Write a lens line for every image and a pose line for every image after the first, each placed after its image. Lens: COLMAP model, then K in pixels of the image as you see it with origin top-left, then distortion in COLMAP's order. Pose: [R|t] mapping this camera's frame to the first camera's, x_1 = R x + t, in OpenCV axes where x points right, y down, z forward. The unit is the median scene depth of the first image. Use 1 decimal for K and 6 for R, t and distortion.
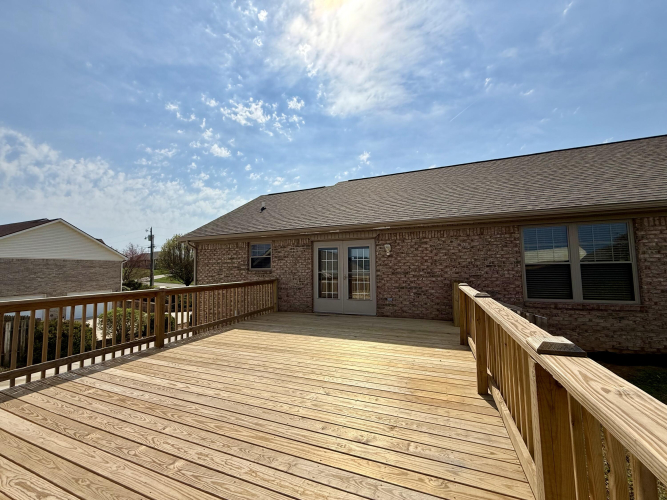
lens RADIAL K [[255.8, 0, 329.0], [0, 255.8, 251.6], [0, 0, 1]] dist [0.000631, 0.000038]
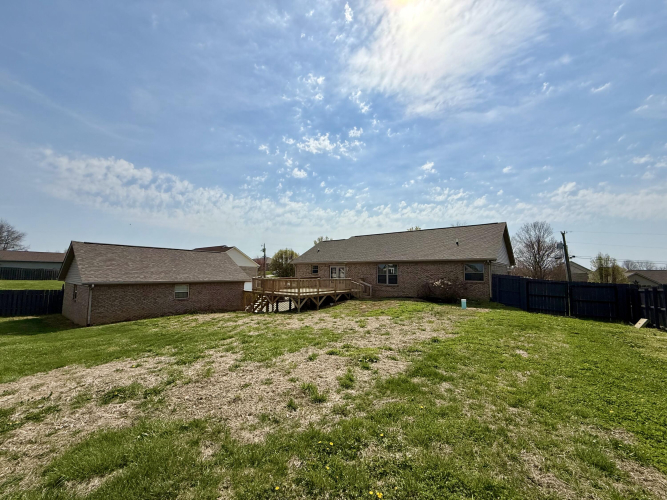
lens RADIAL K [[255.8, 0, 329.0], [0, 255.8, 251.6], [0, 0, 1]] dist [0.000631, 0.000038]
pose [[0.950606, -0.000813, -0.310400, 0.076237], [-0.003693, 0.999896, -0.013927, -0.011379], [0.310379, 0.014385, 0.950504, -0.089303]]
